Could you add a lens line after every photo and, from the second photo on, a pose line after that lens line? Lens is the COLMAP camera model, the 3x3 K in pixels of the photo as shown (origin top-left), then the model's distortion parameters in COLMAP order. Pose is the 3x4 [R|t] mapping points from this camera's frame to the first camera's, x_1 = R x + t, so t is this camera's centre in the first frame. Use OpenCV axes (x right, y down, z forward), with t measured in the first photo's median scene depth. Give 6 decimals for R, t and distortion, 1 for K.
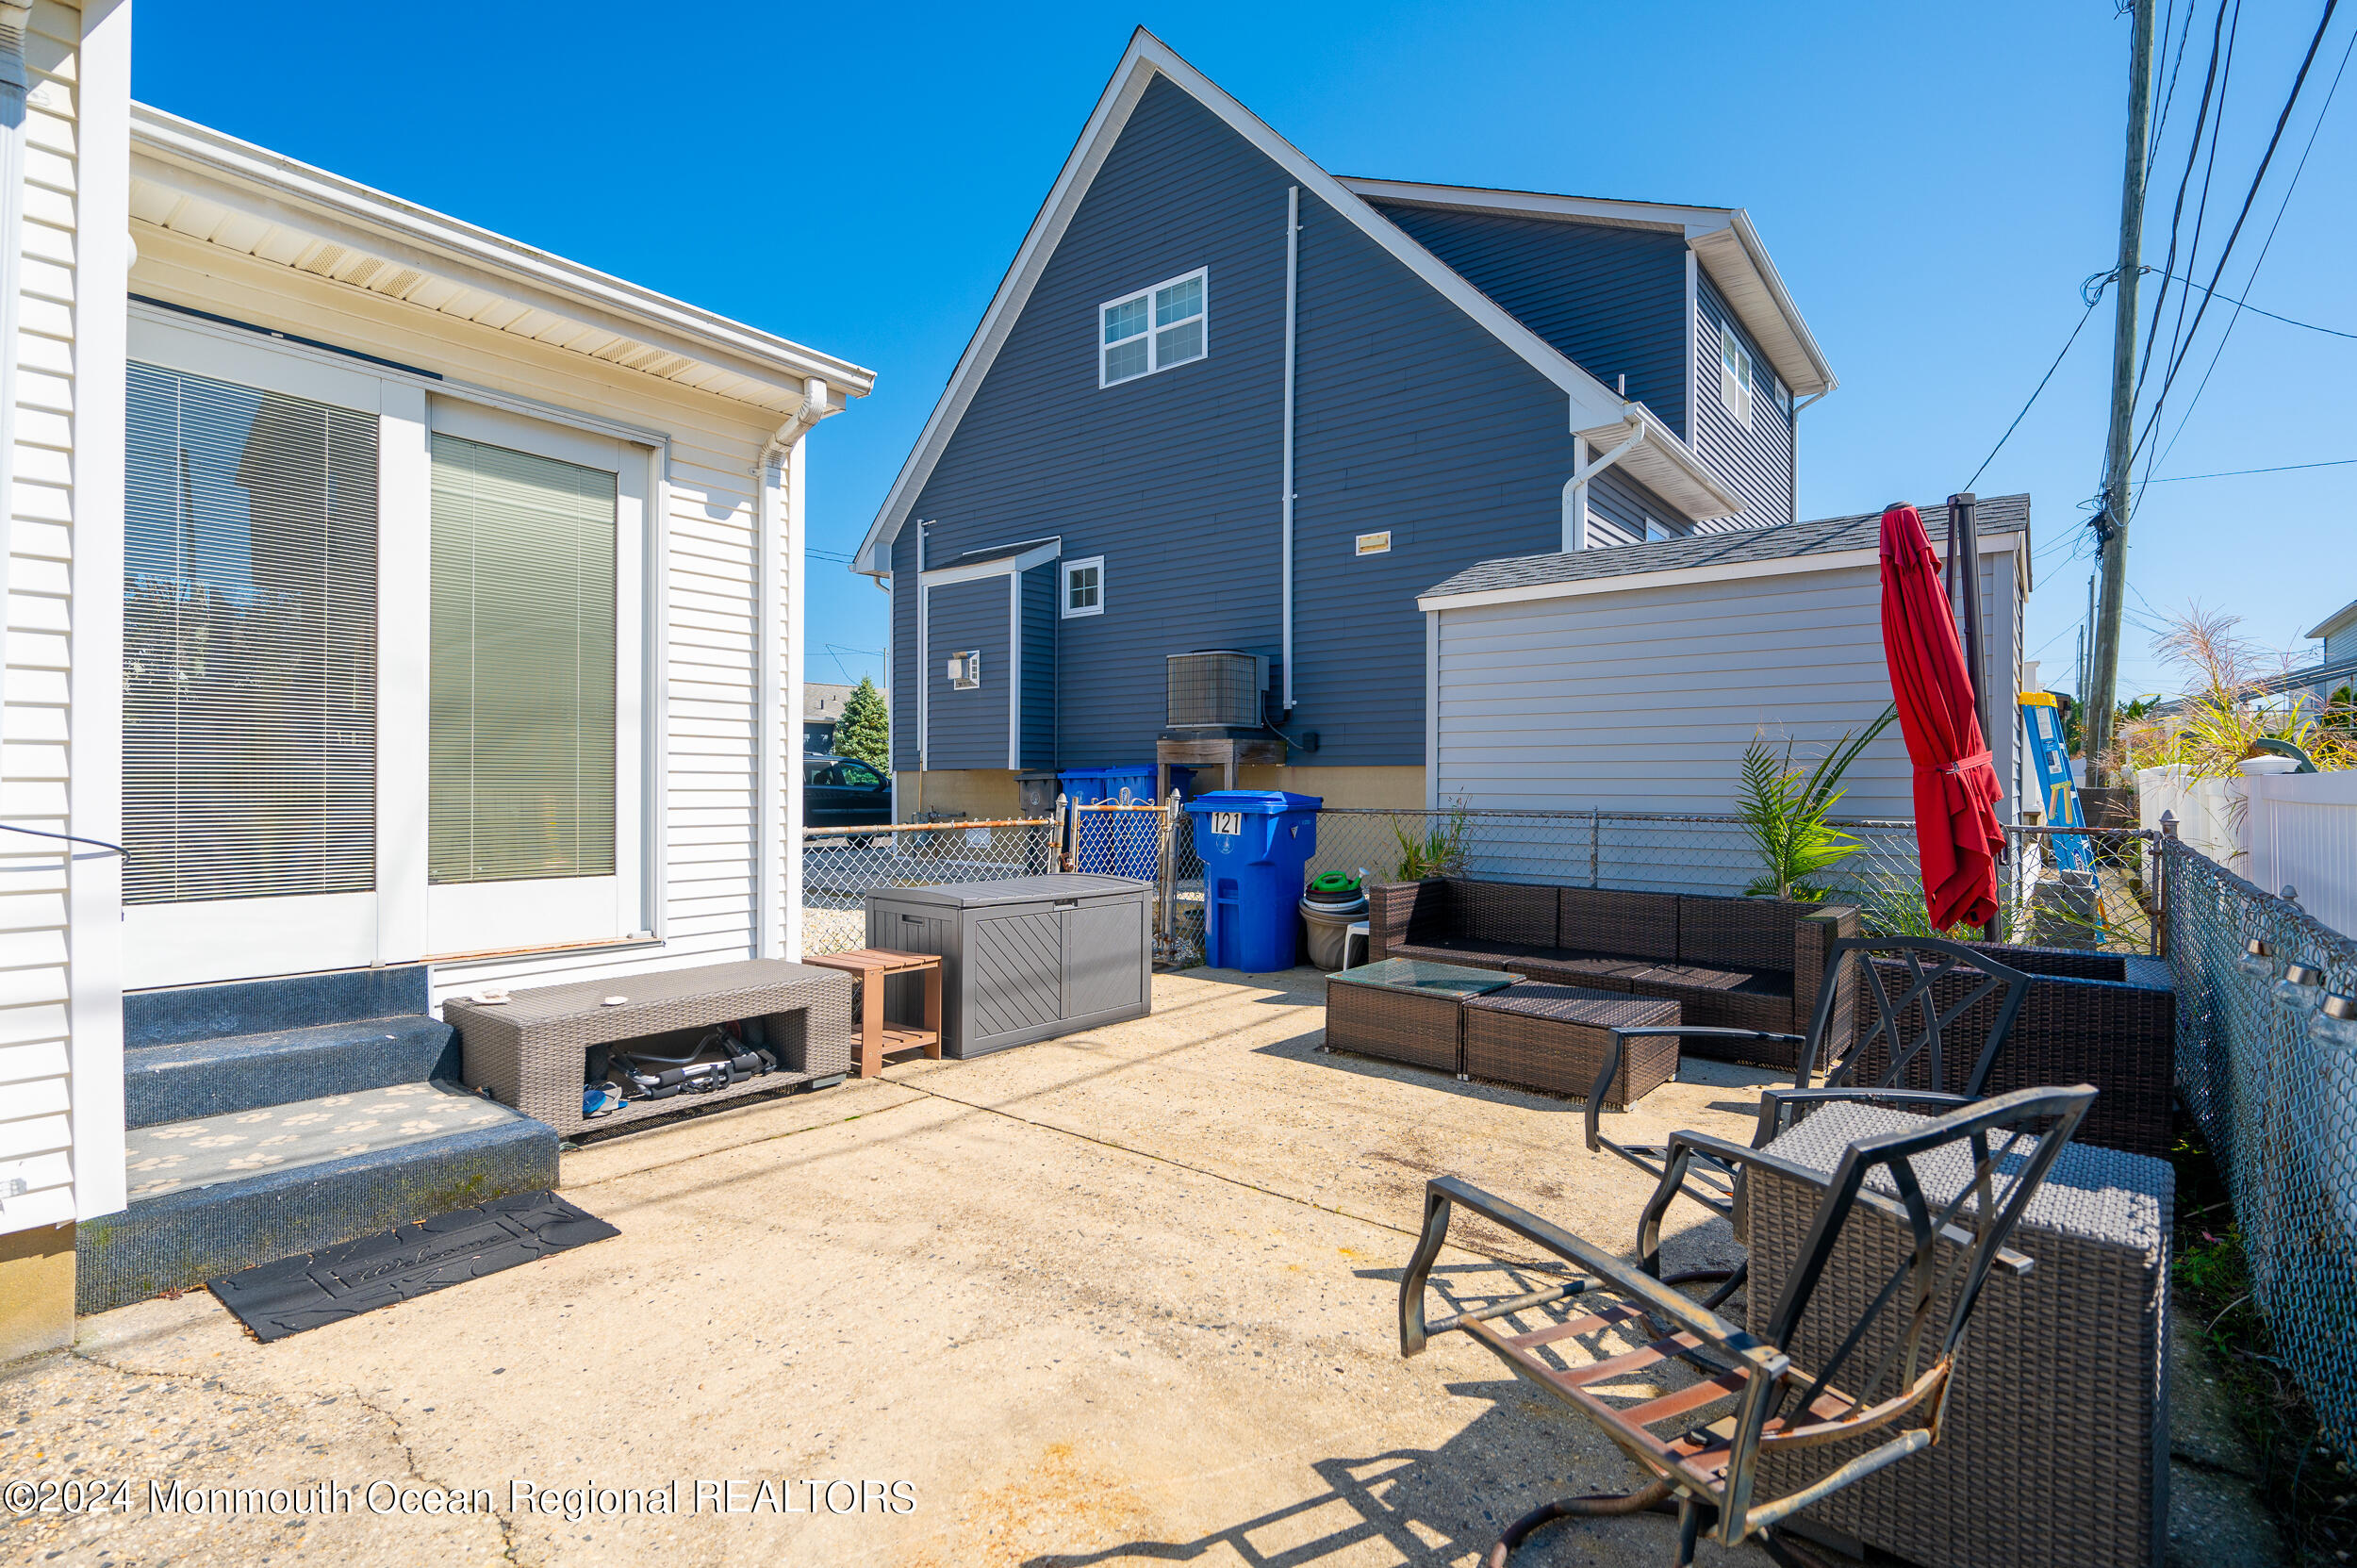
lens RADIAL K [[1110.8, 0, 1179.6], [0, 1110.8, 785.1], [0, 0, 1]] dist [-0.001413, -0.000005]
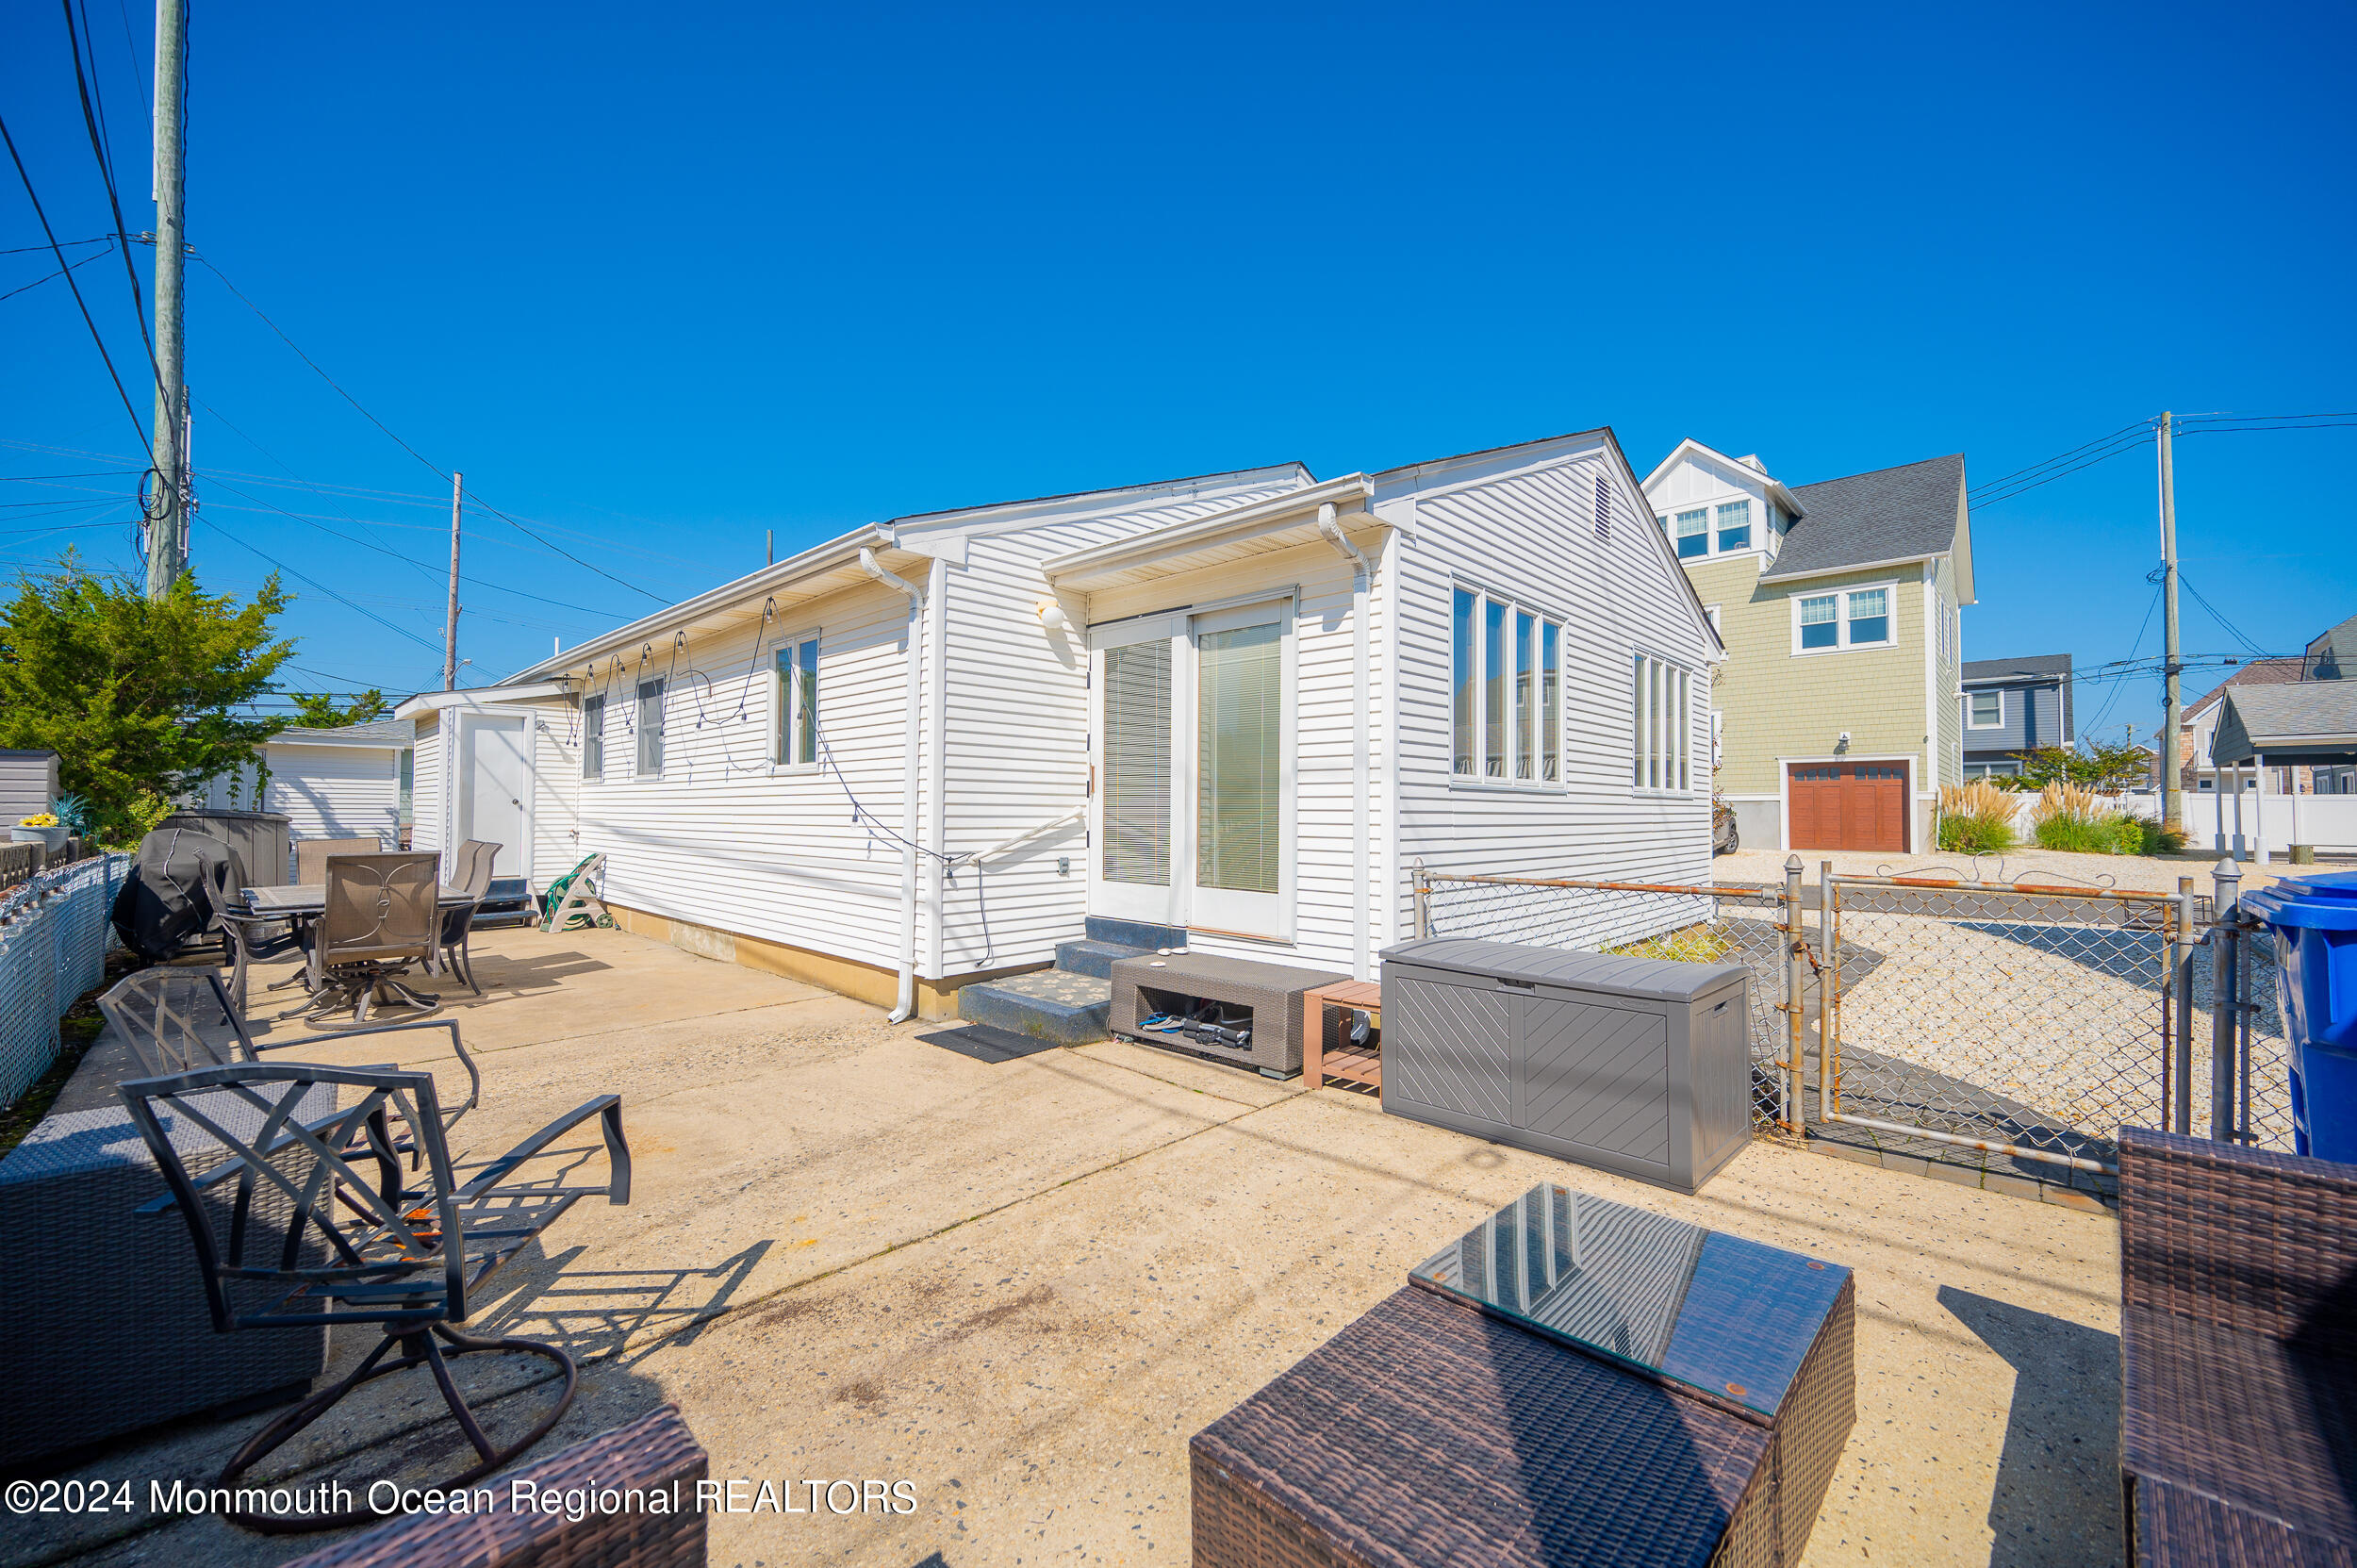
lens RADIAL K [[928.7, 0, 1181.3], [0, 928.7, 792.8], [0, 0, 1]] dist [-0.000672, 0.000067]
pose [[-0.086391, -0.023422, -0.995986, 0.840160], [-0.006486, 0.999716, -0.022947, -0.026915], [0.996240, 0.004477, -0.086519, 1.120134]]
